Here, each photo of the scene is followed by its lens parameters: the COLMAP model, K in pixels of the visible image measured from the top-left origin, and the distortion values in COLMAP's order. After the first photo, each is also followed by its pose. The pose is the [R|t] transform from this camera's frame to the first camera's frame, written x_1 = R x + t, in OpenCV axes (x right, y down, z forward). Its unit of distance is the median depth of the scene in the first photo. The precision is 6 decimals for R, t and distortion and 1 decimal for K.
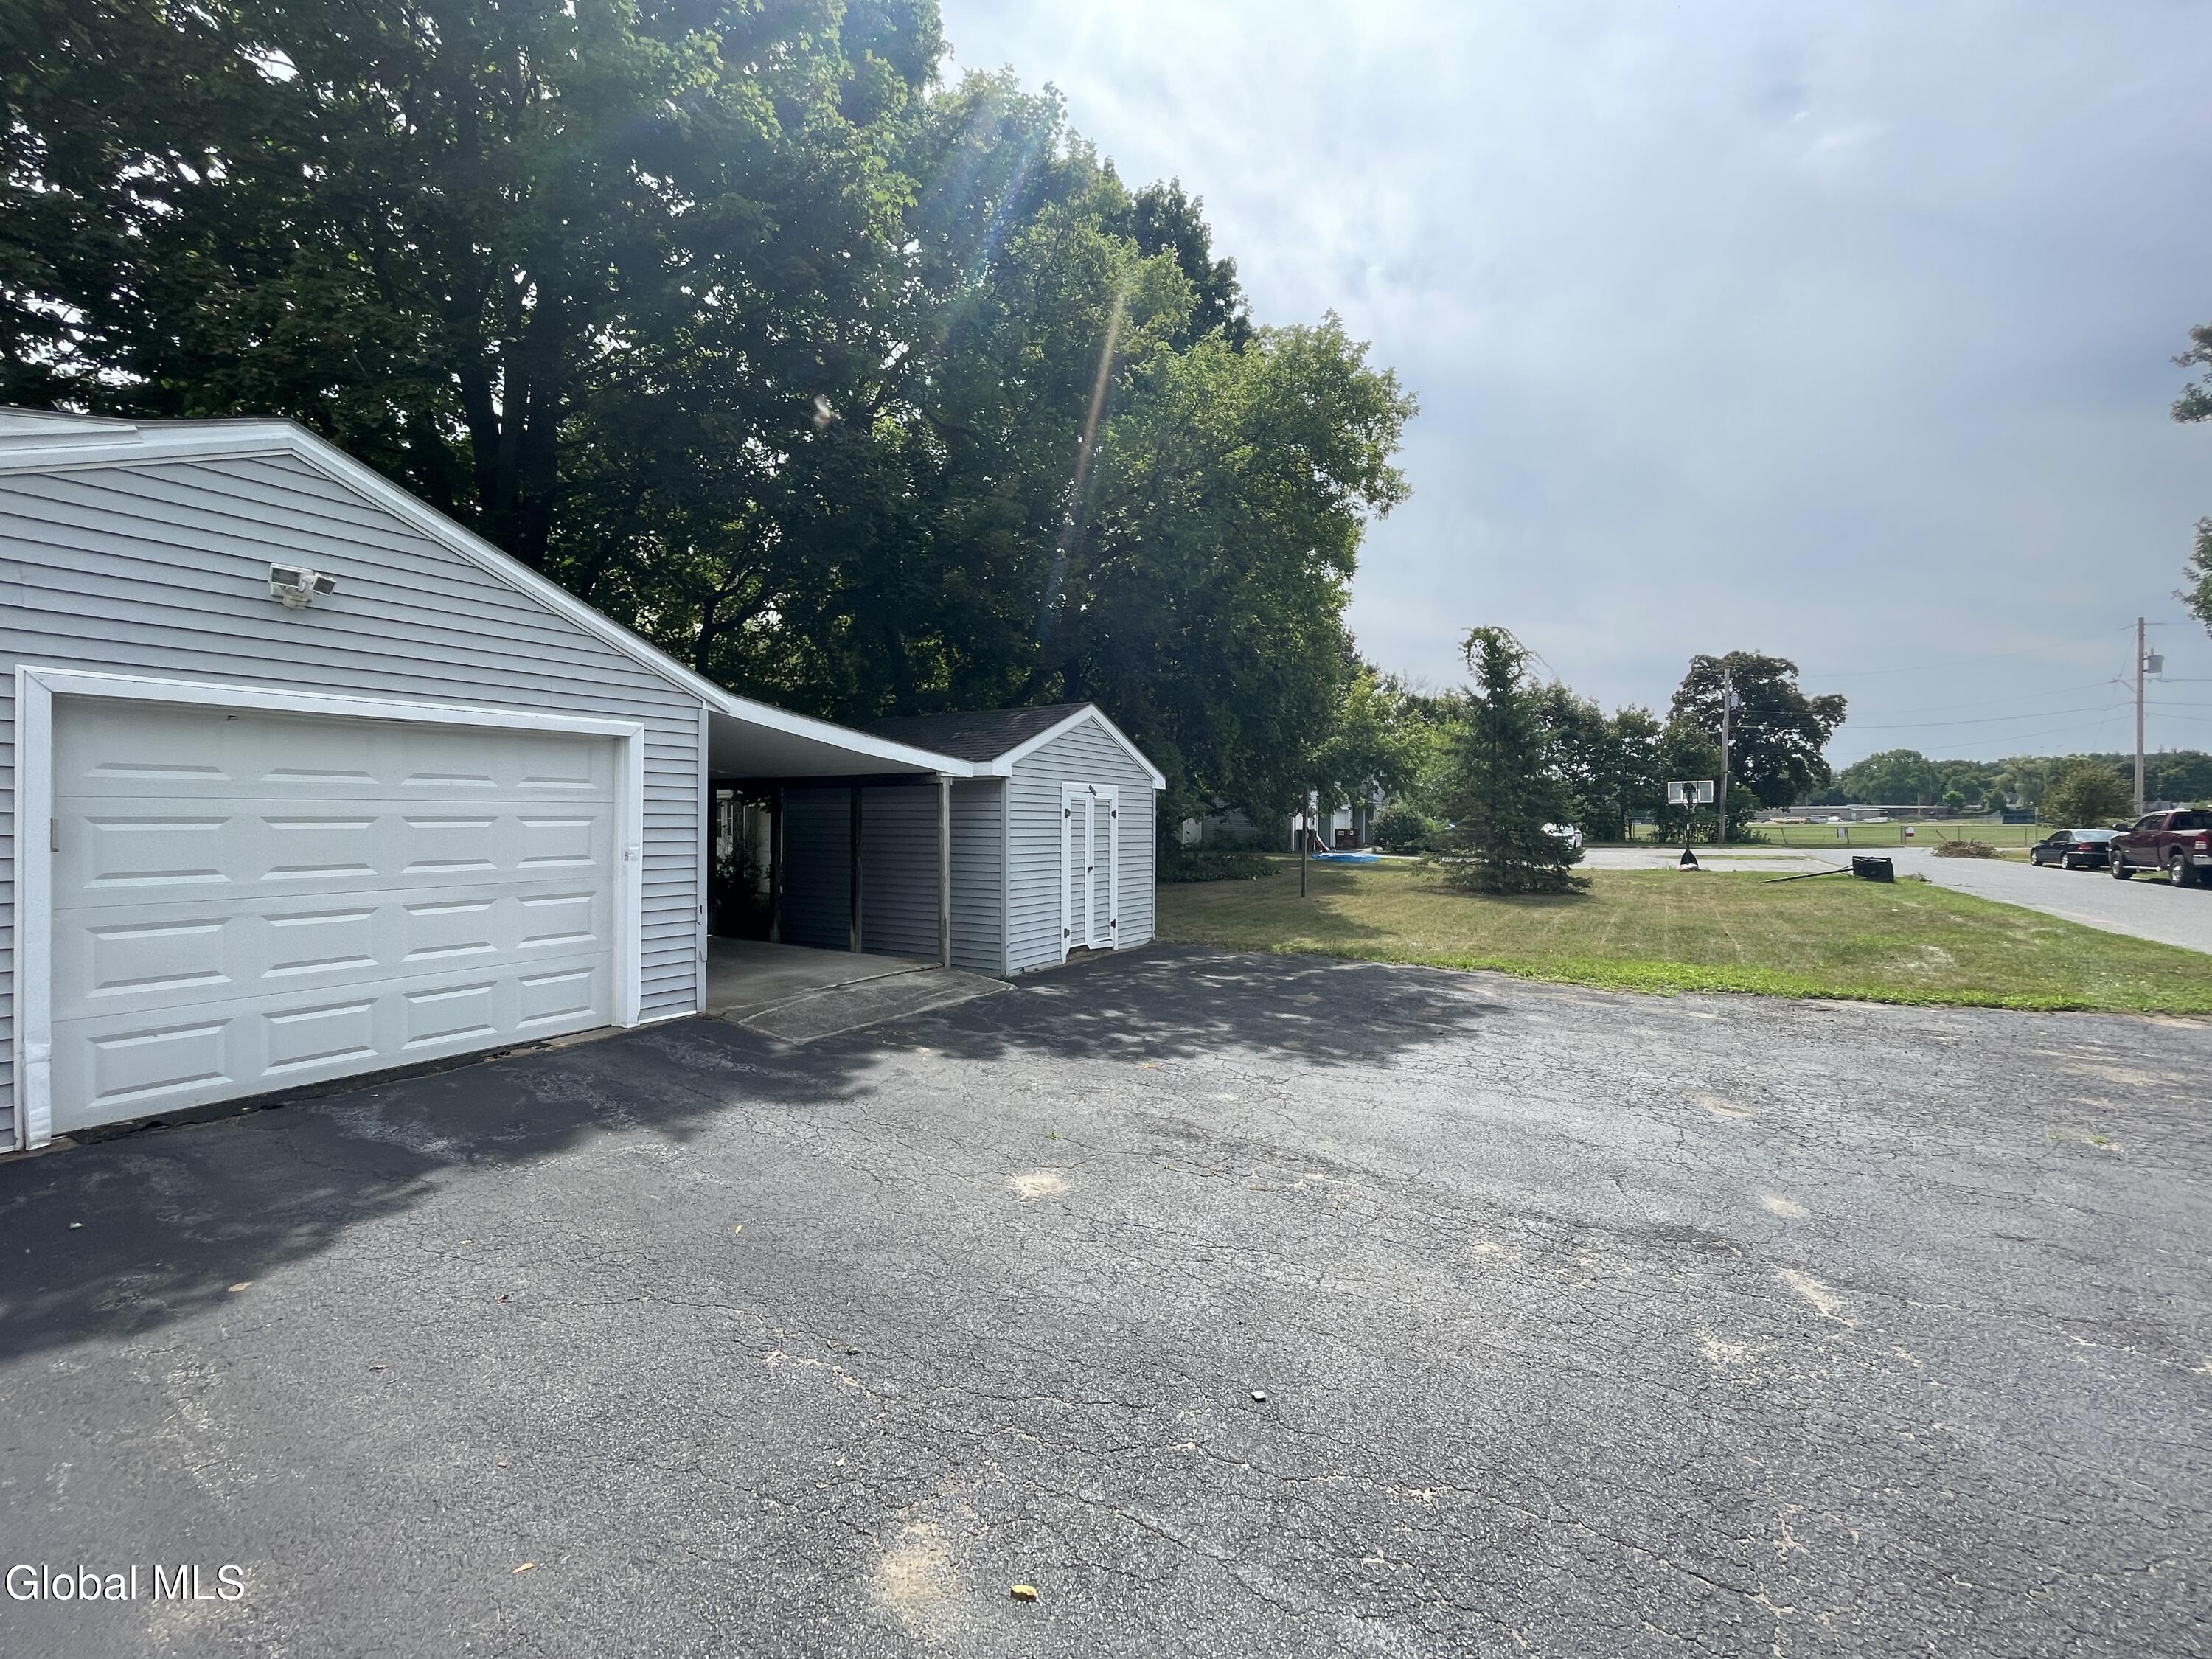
lens RADIAL K [[890.3, 0, 1106.0], [0, 890.3, 829.5], [0, 0, 1]] dist [0.000133, 0.000114]
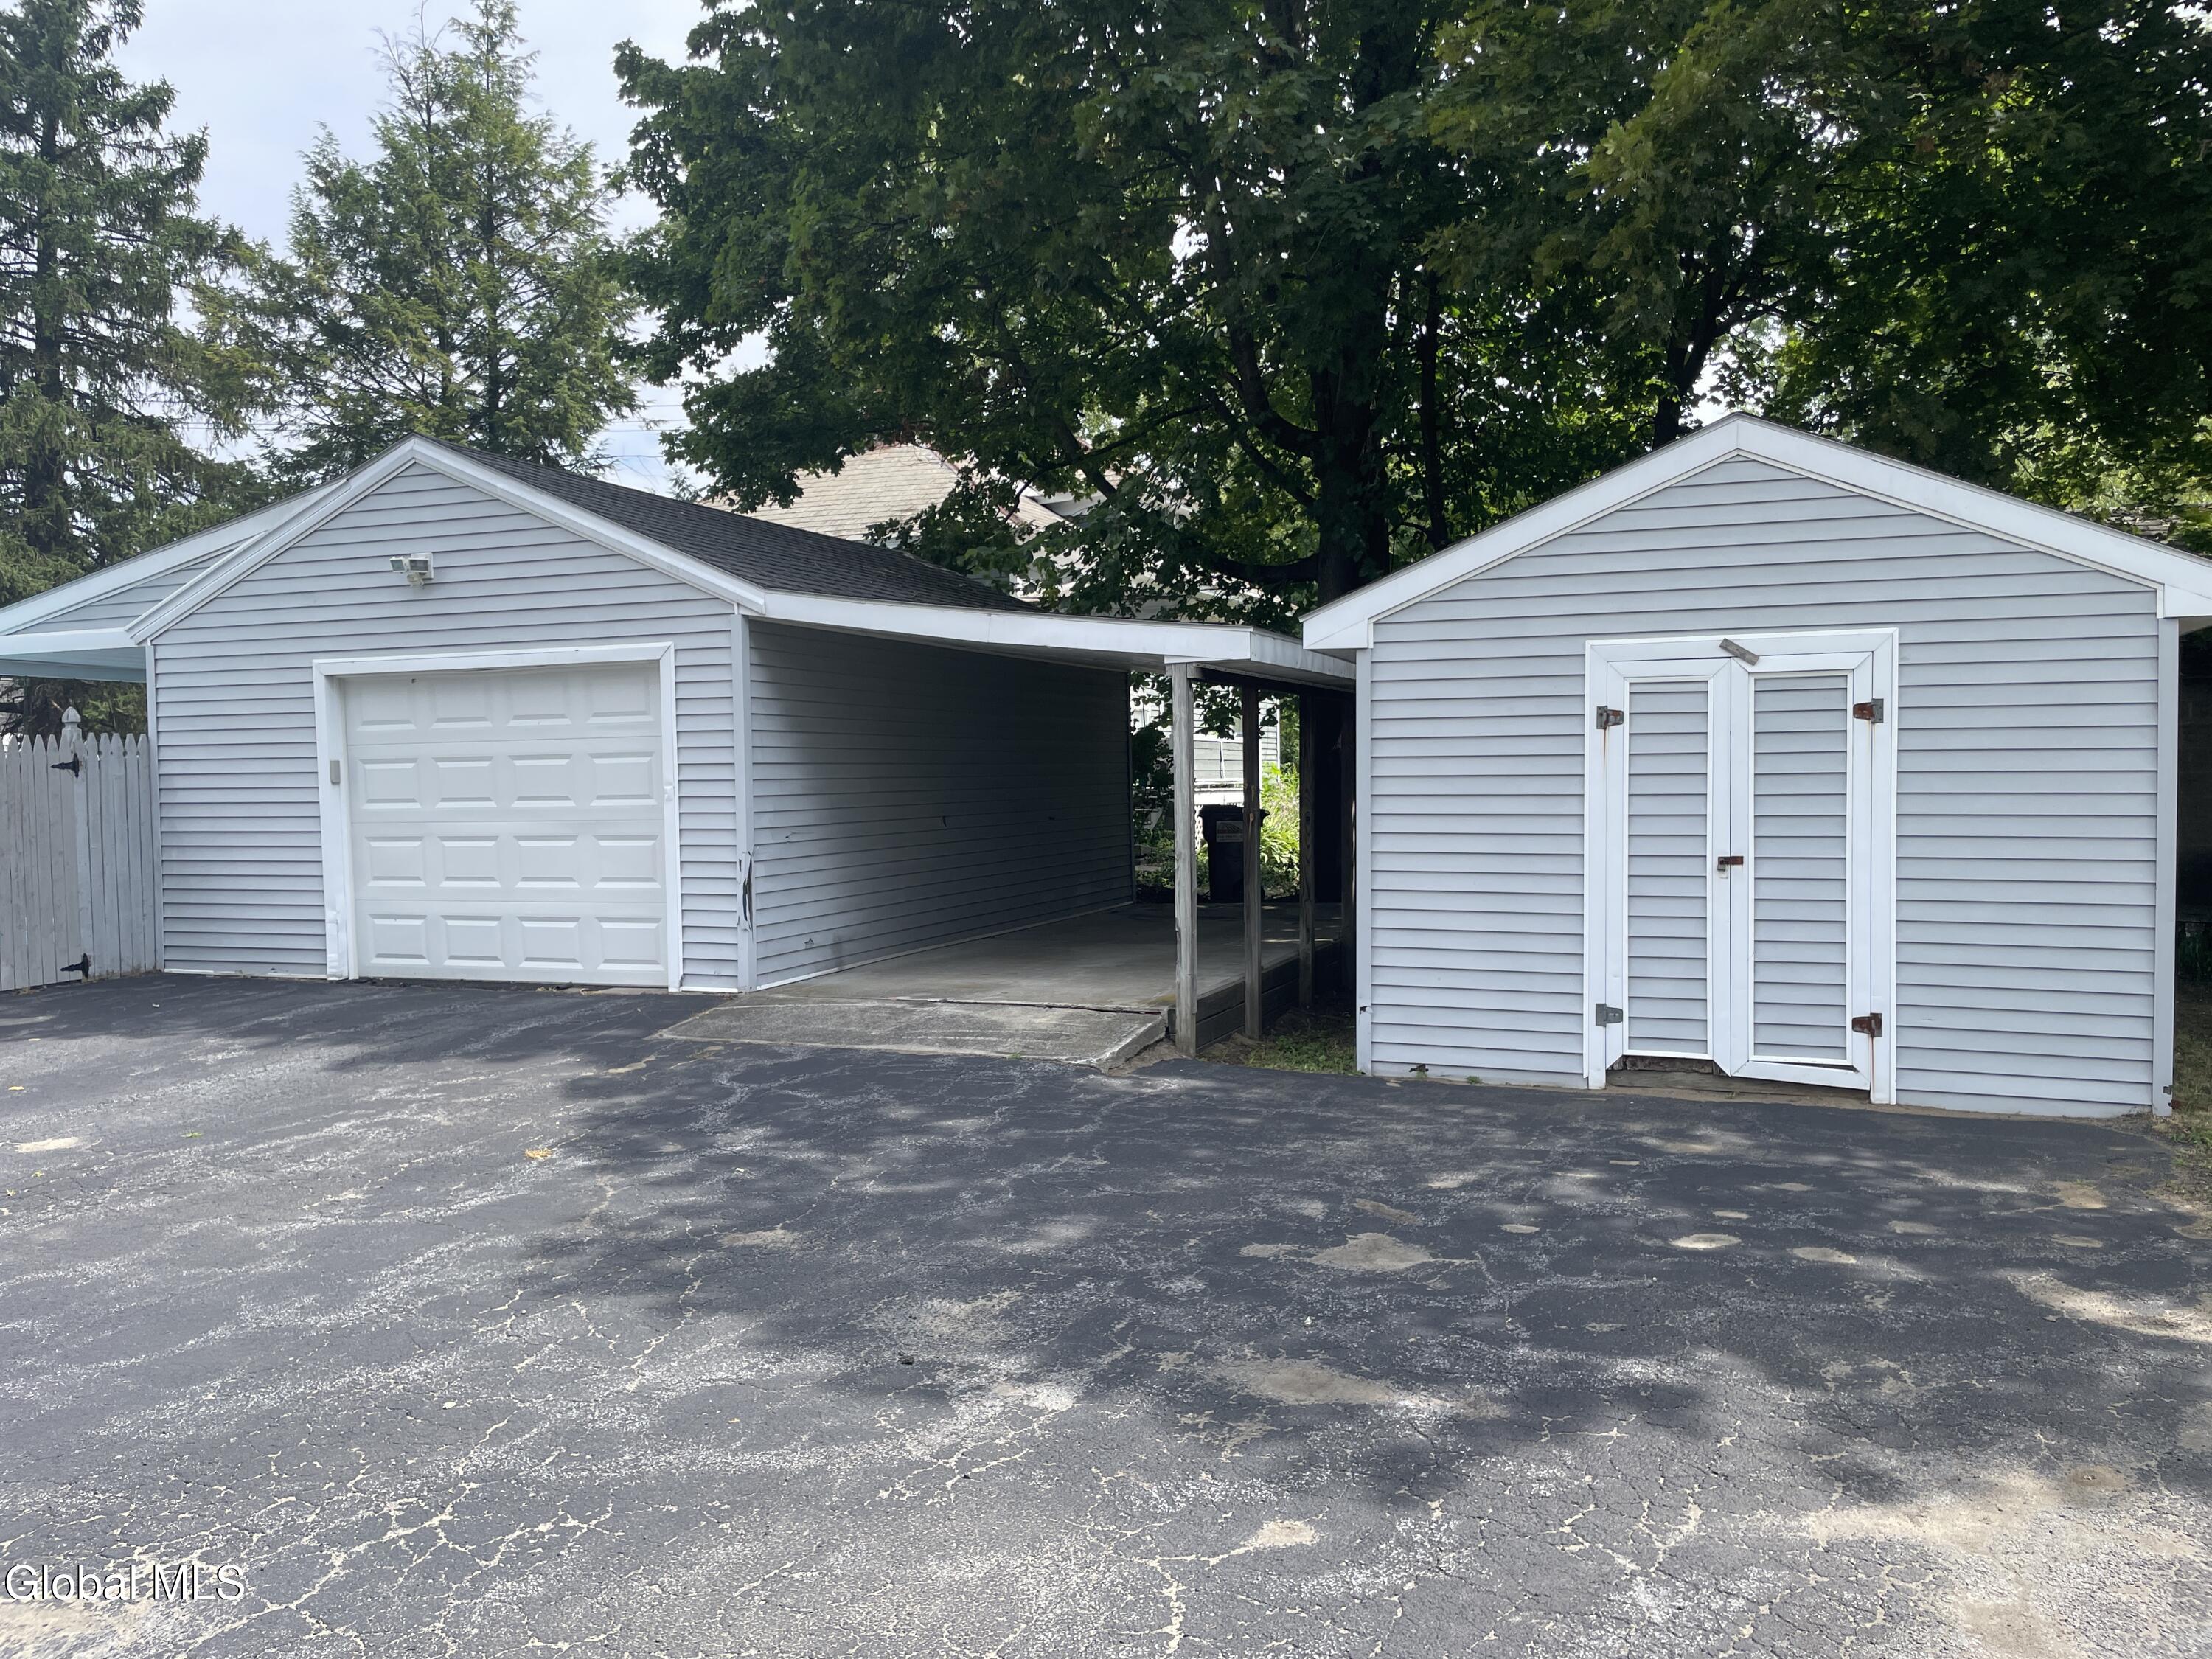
lens RADIAL K [[1670.6, 0, 1106.0], [0, 1670.6, 829.5], [0, 0, 1]] dist [0.087338, -0.118132]
pose [[0.176775, 0.034749, -0.983638, 0.663395], [0.007356, 0.999302, 0.036625, 0.002838], [0.984224, -0.013710, 0.176396, 0.644283]]
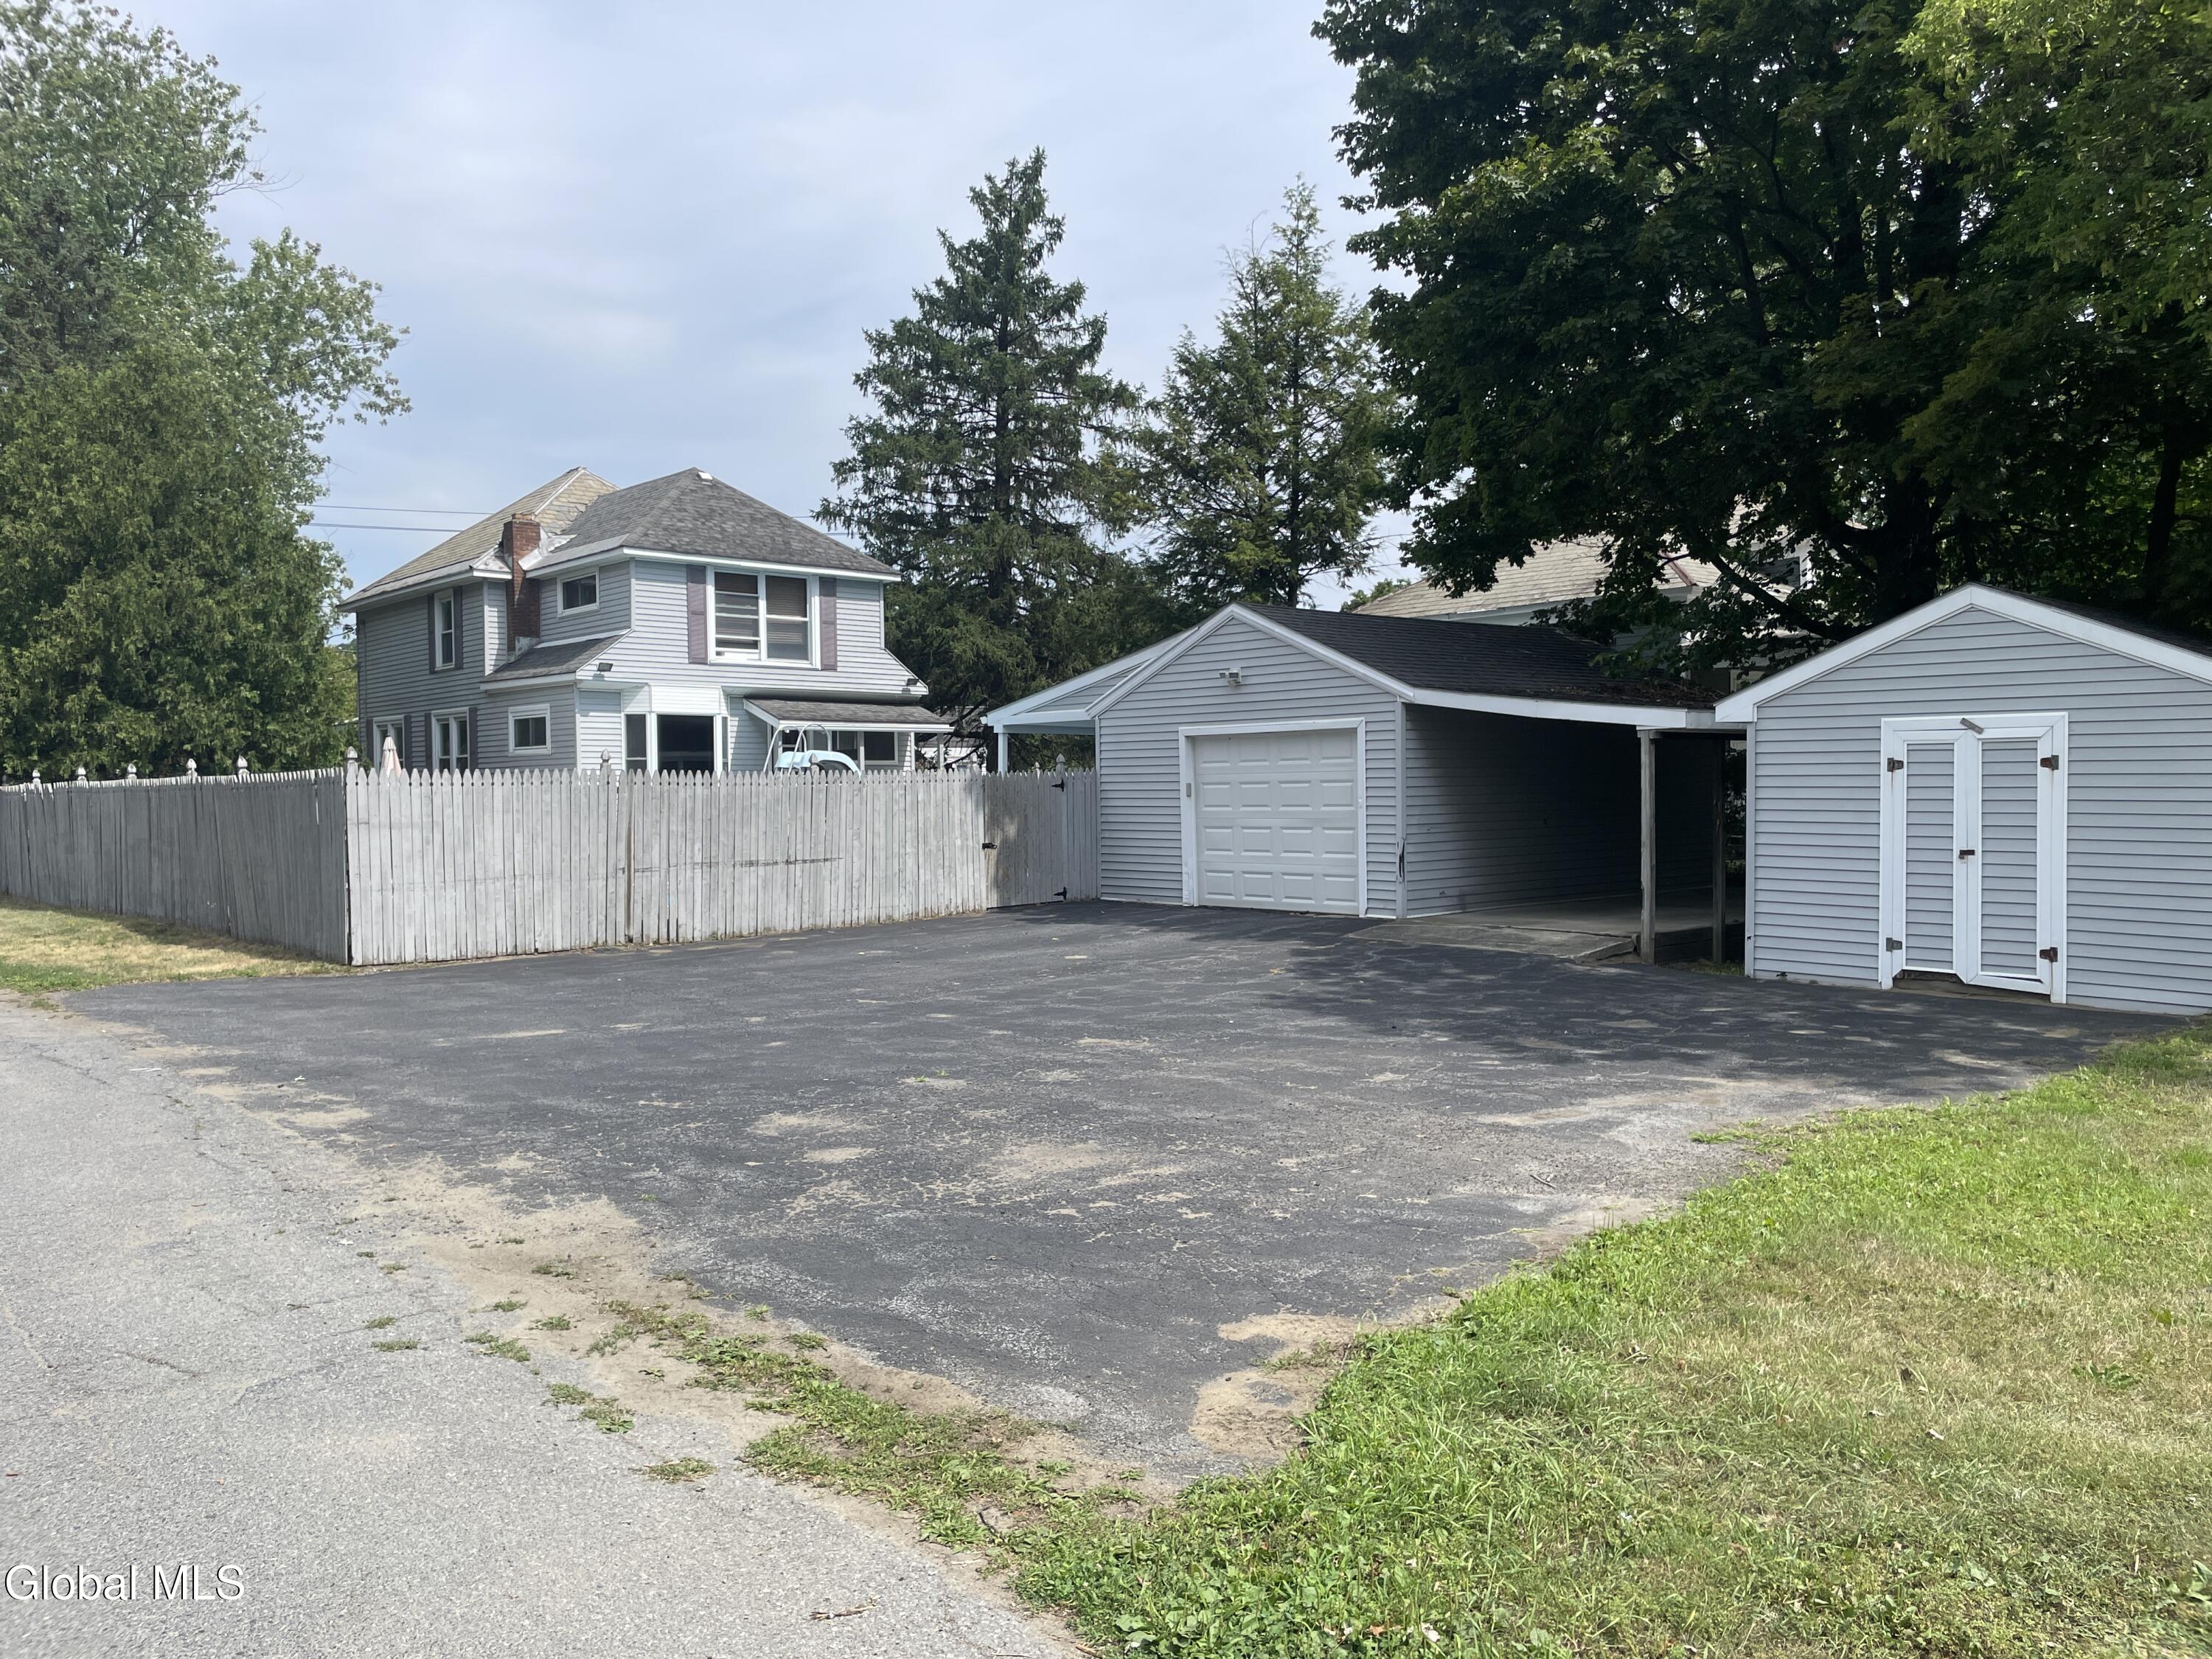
lens RADIAL K [[1670.6, 0, 1106.0], [0, 1670.6, 829.5], [0, 0, 1]] dist [0.087338, -0.118132]
pose [[-0.286685, 0.033288, -0.957446, 1.335809], [0.005884, 0.999438, 0.032987, -0.015057], [0.958007, 0.003823, -0.286720, 0.800333]]
